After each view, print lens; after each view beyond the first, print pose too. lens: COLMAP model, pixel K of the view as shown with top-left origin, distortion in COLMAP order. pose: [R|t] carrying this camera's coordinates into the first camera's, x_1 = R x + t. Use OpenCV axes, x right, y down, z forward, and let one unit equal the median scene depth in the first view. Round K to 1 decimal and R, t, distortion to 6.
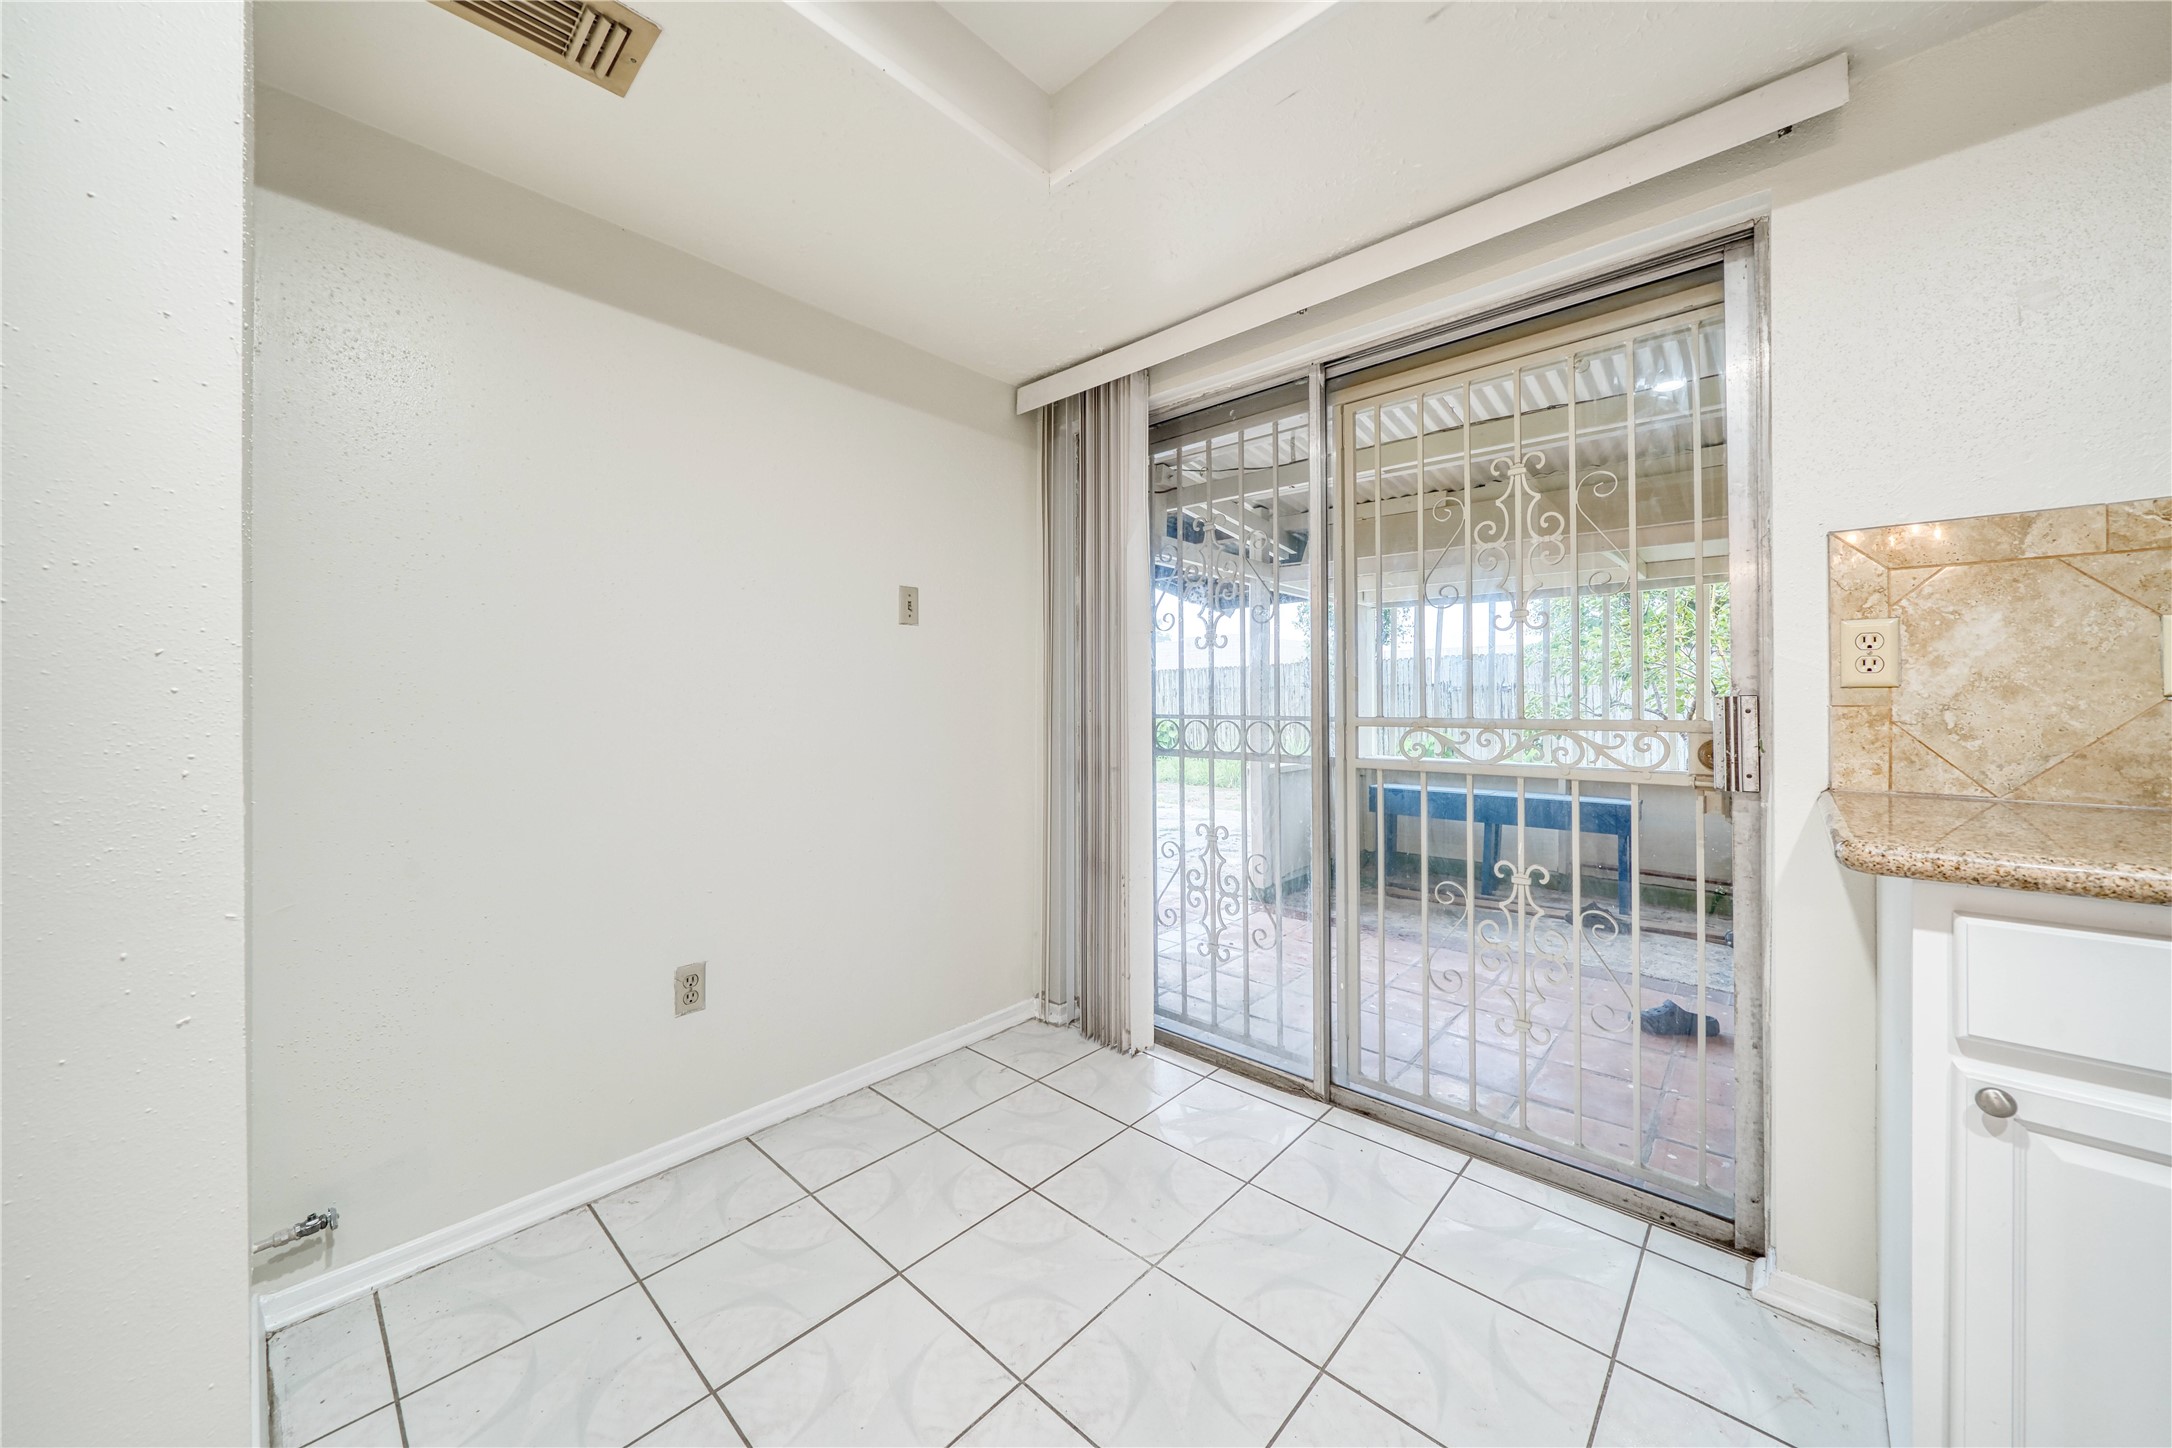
lens RADIAL K [[760.7, 0, 1093.0], [0, 760.7, 699.5], [0, 0, 1]] dist [-0.001766, -0.000195]
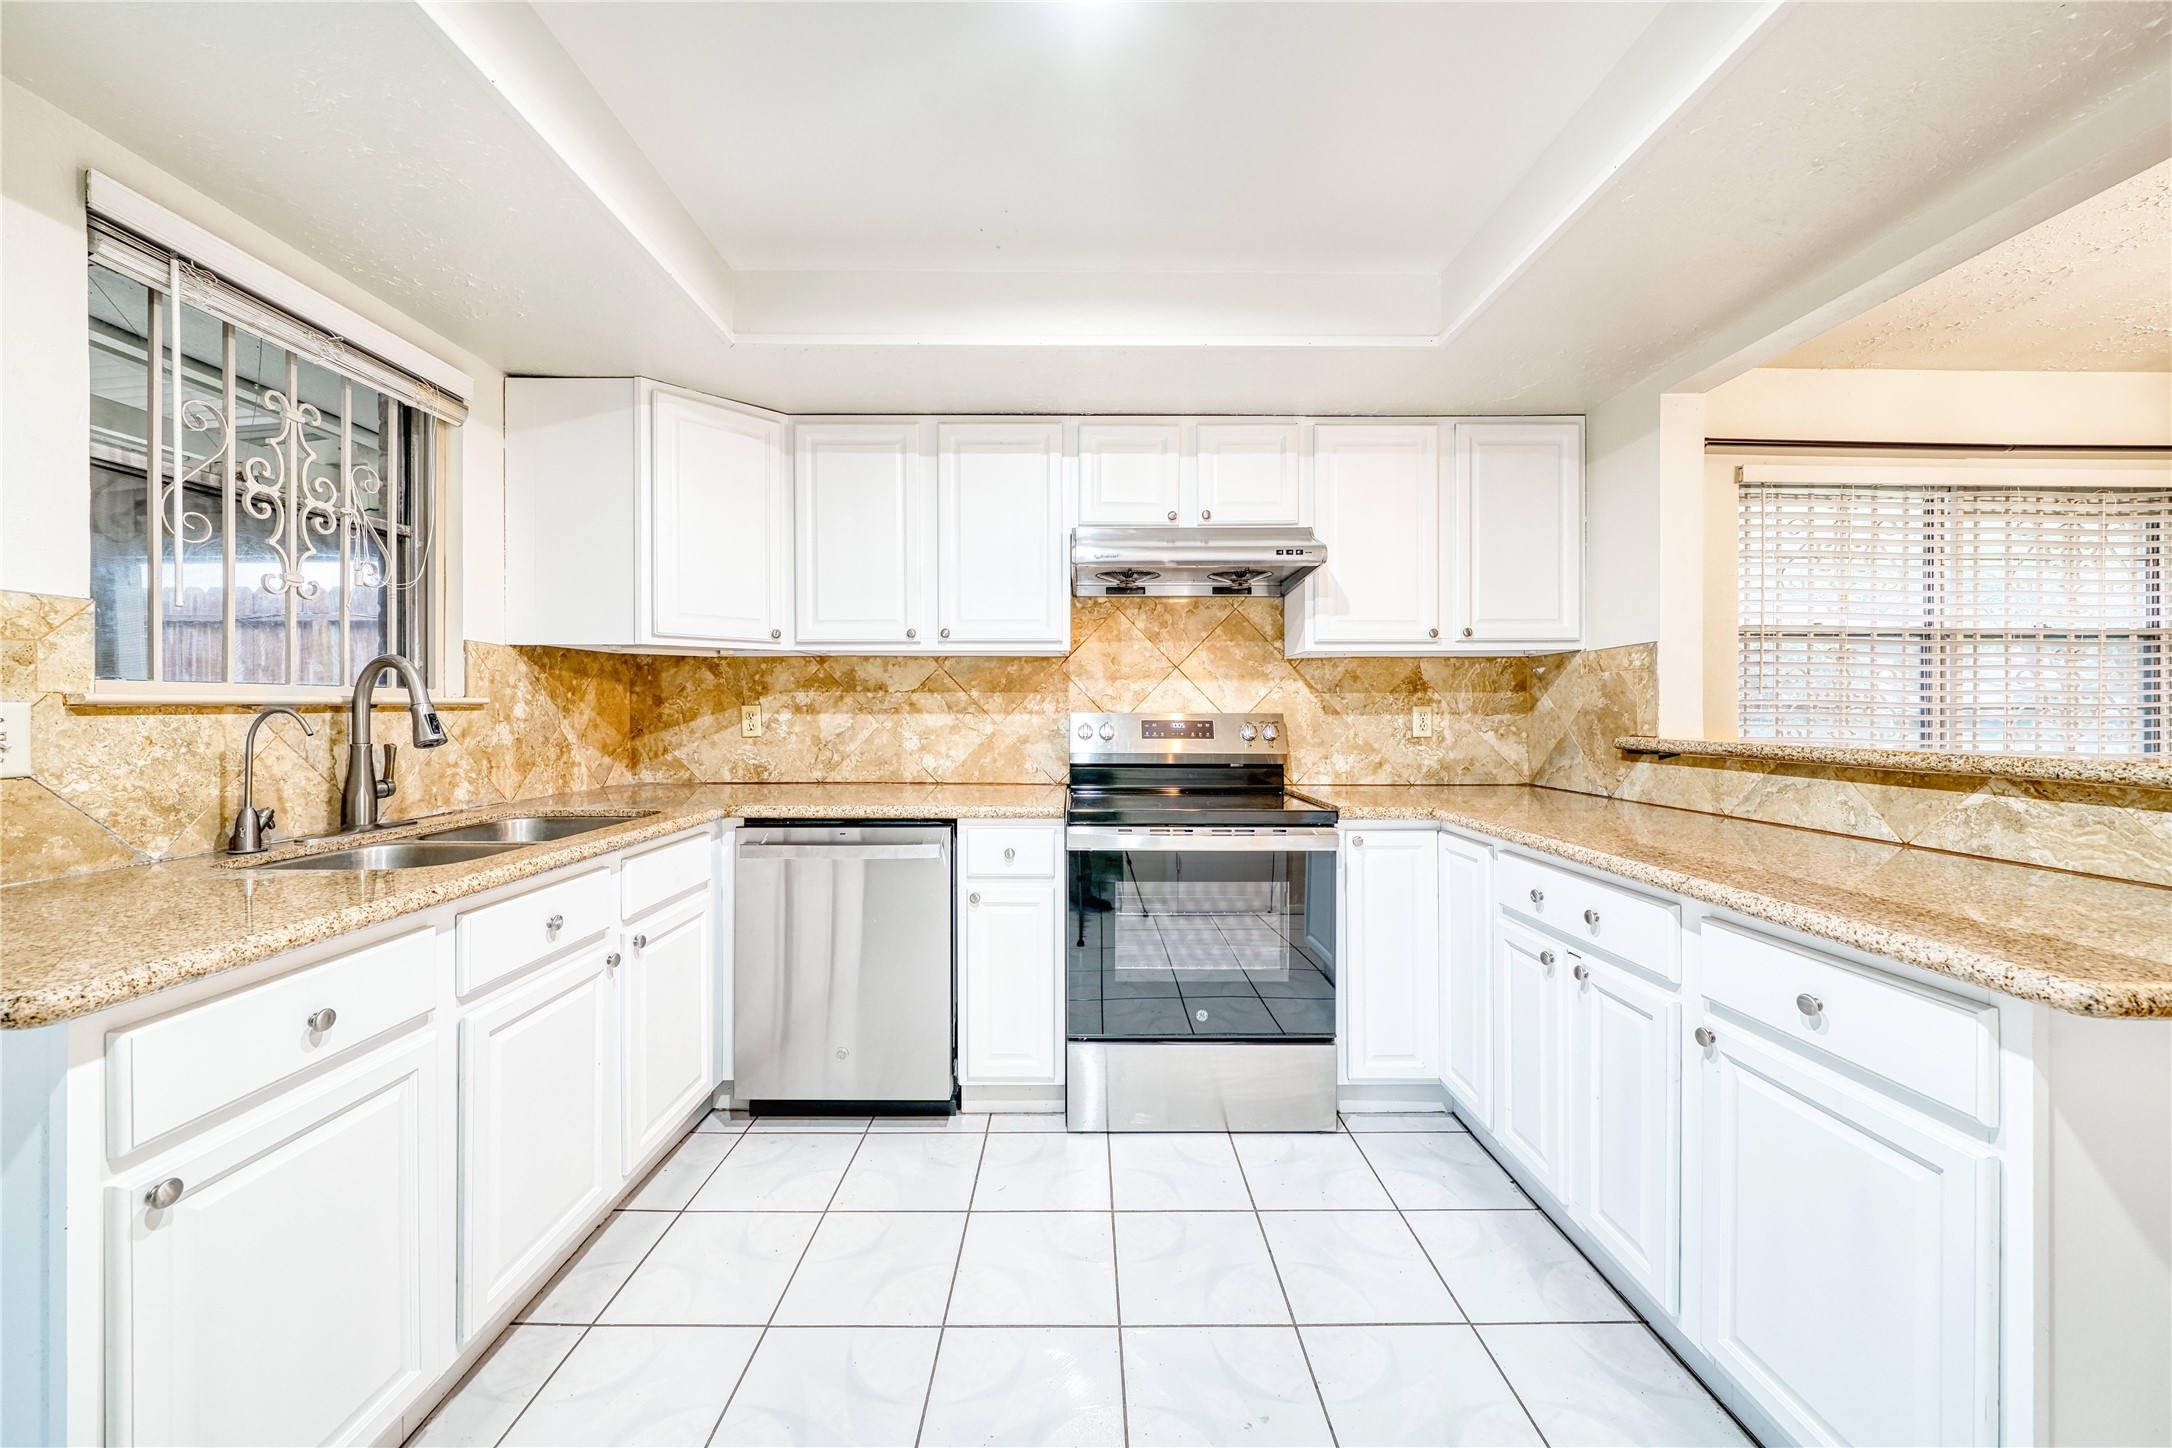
lens RADIAL K [[775.3, 0, 1085.2], [0, 775.3, 712.1], [0, 0, 1]] dist [-0.000661, -0.000150]
pose [[-0.677025, -0.003589, 0.735952, -0.248957], [-0.005112, 0.999987, 0.000174, -0.077333], [-0.735943, -0.003644, -0.677034, 0.407299]]
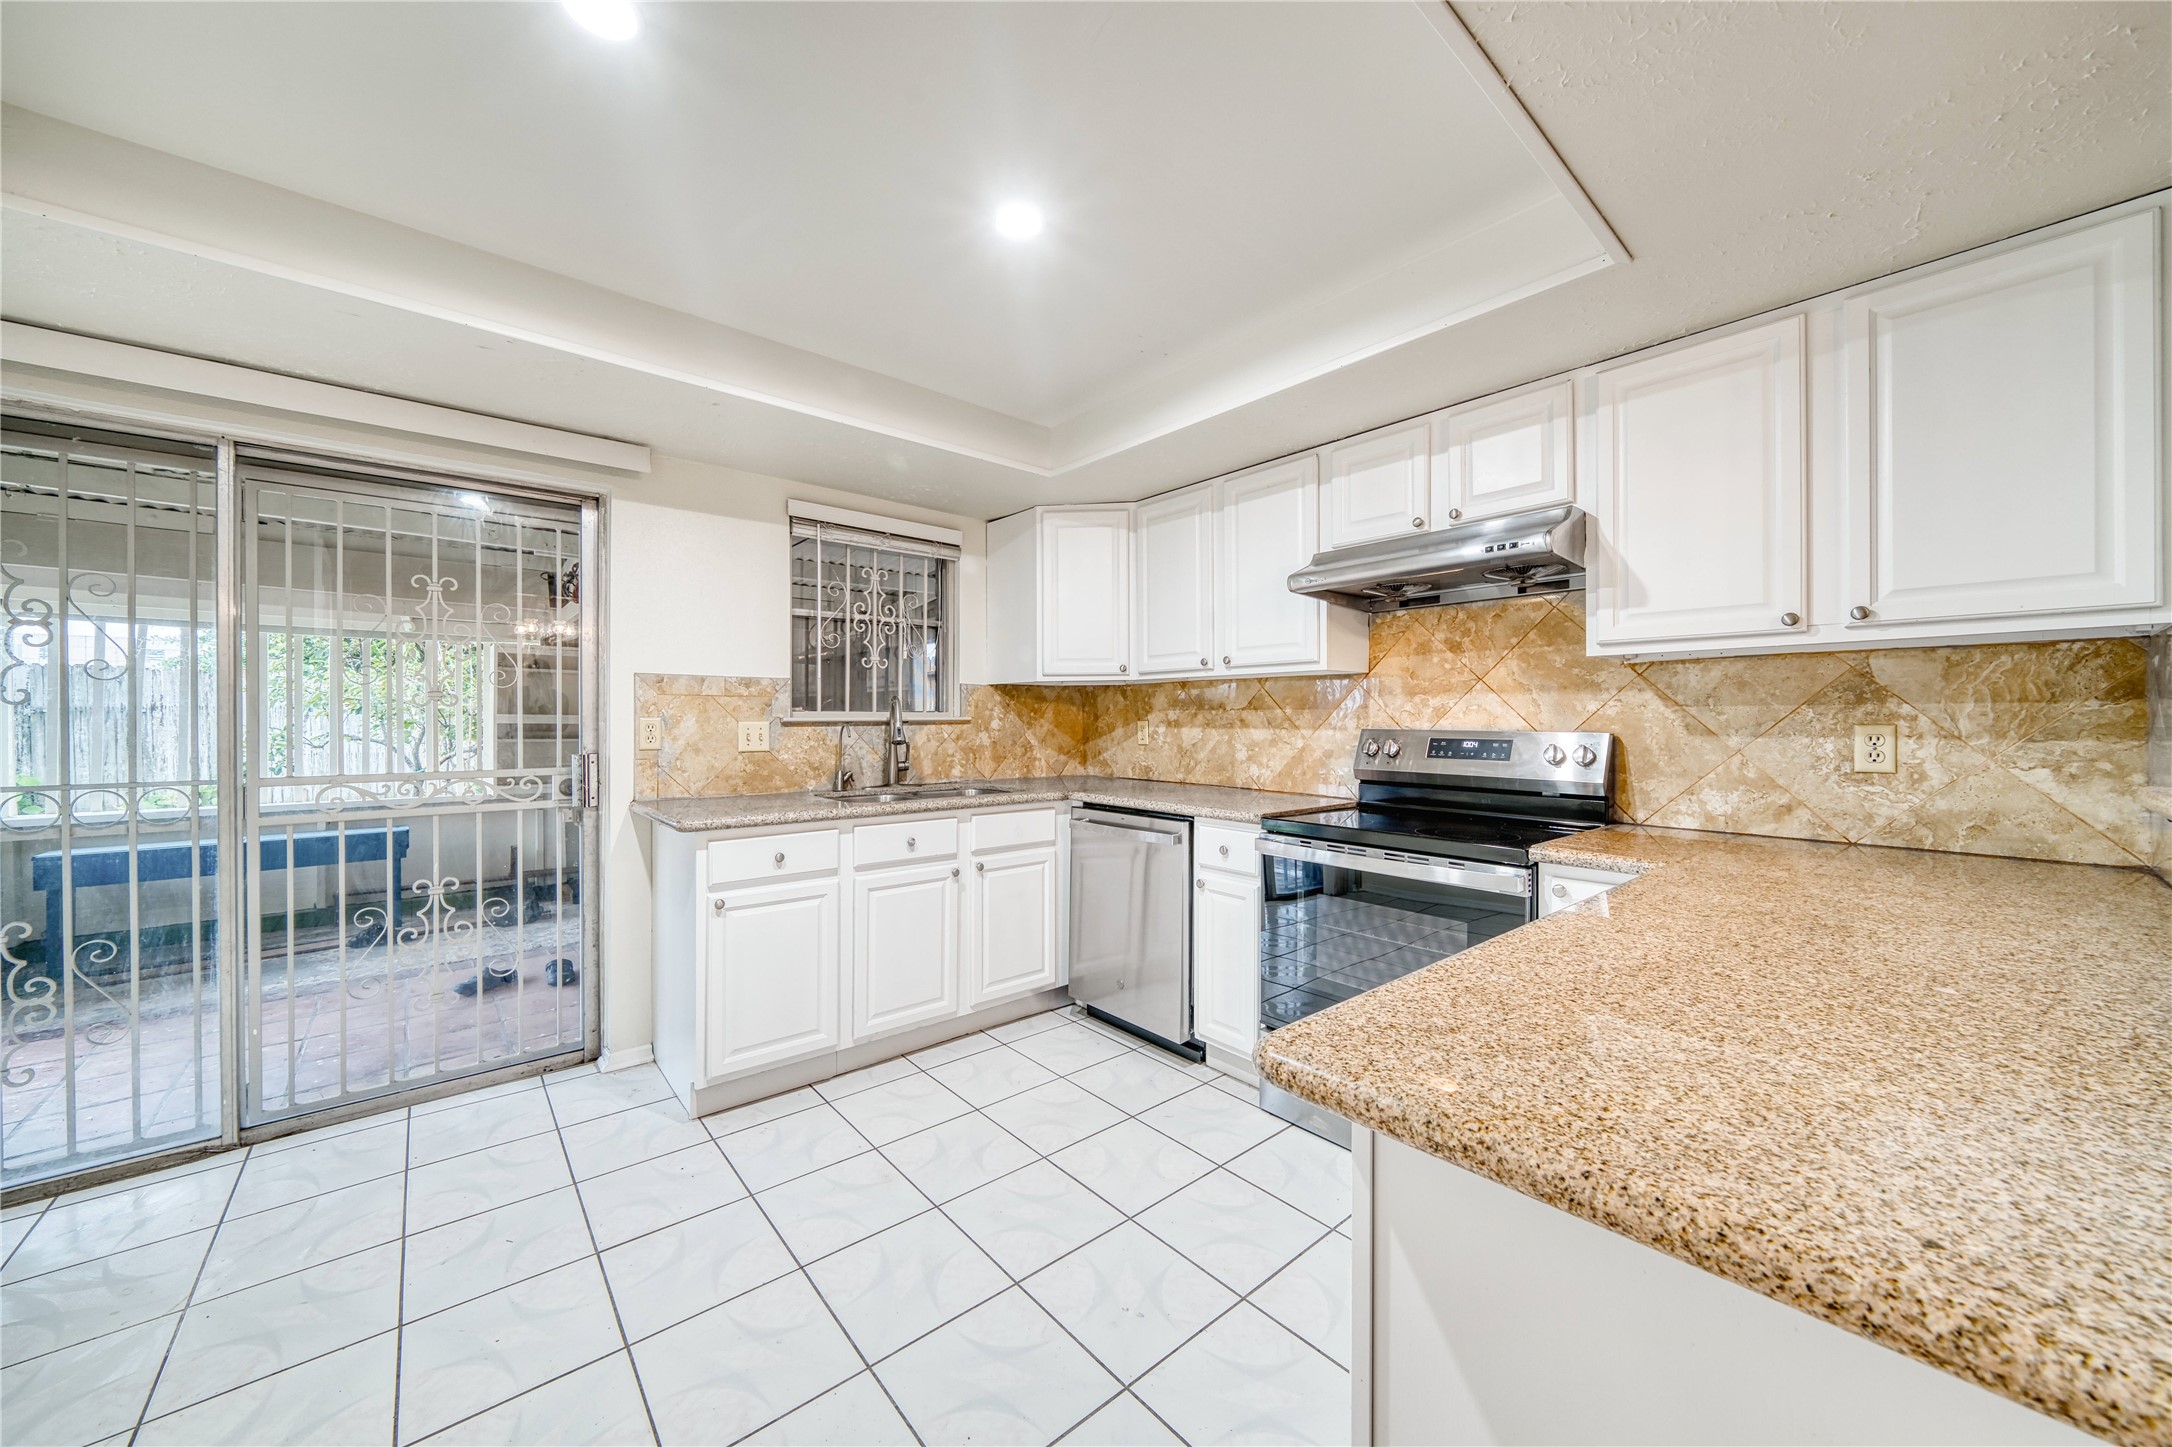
lens RADIAL K [[775.9, 0, 1069.9], [0, 775.9, 717.6], [0, 0, 1]] dist [-0.001650, -0.000183]
pose [[0.134575, 0.000880, 0.990903, -0.805212], [-0.007318, 0.999973, 0.000105, -0.097831], [-0.990876, -0.007266, 0.134578, -0.369818]]
